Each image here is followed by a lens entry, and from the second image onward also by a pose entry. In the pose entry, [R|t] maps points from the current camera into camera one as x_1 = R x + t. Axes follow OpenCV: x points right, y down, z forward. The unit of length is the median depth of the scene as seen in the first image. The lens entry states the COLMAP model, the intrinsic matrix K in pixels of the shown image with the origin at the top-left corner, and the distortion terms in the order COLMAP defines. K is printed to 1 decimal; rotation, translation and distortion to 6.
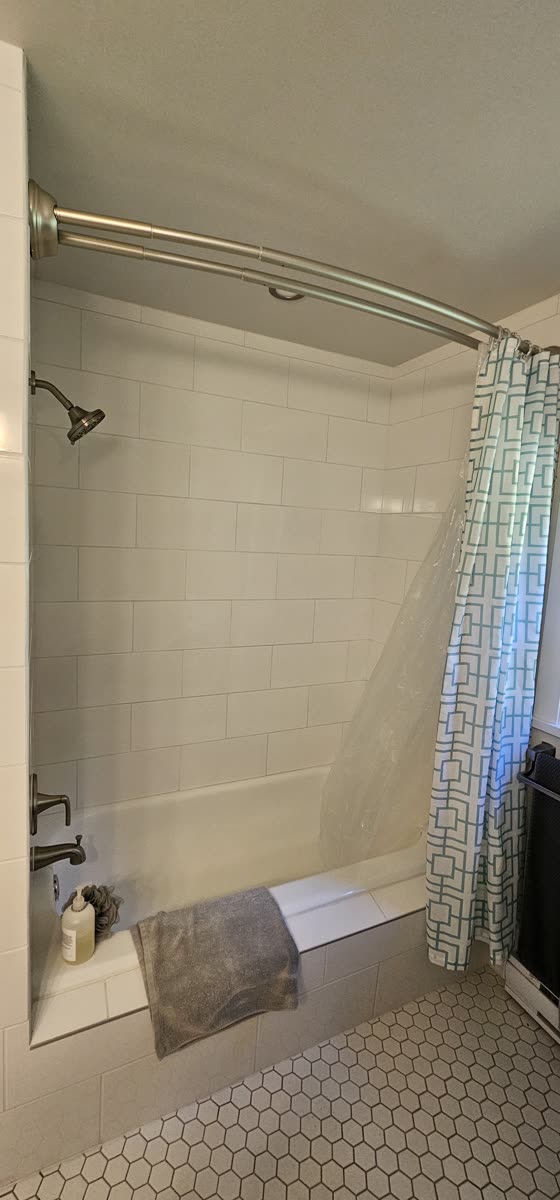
lens RADIAL K [[486.3, 0, 279.3], [0, 486.3, 595.7], [0, 0, 1]] dist [-0.006729, 0.000085]
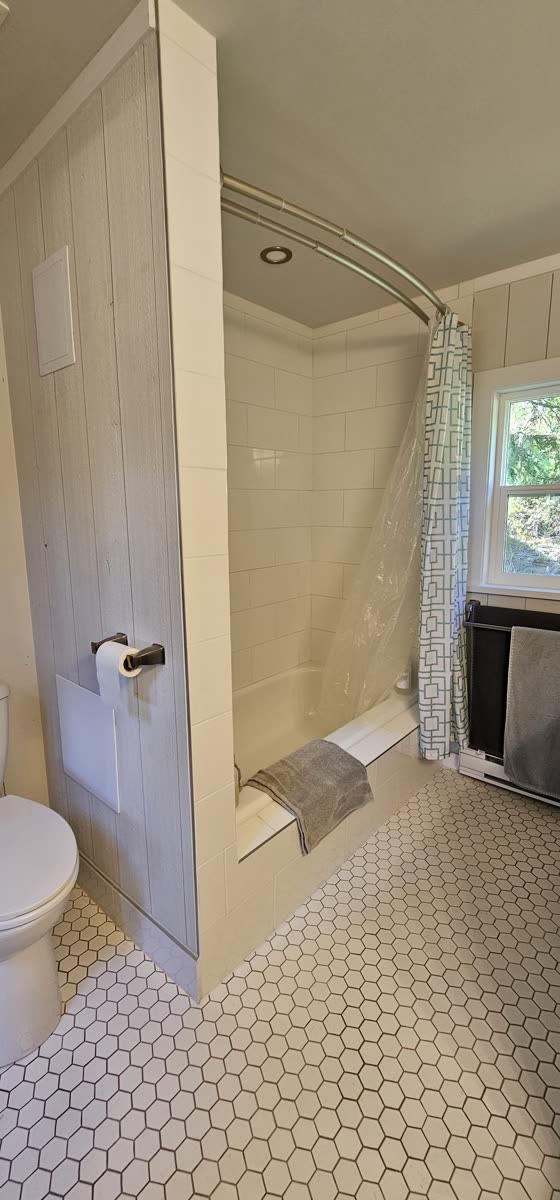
lens RADIAL K [[486.3, 0, 276.6], [0, 486.3, 599.3], [0, 0, 1]] dist [-0.006729, 0.000085]
pose [[0.915320, -0.138964, 0.377992, -0.603603], [0.112423, 0.989437, 0.091520, 0.106090], [-0.386717, -0.041275, 0.921274, -0.143884]]
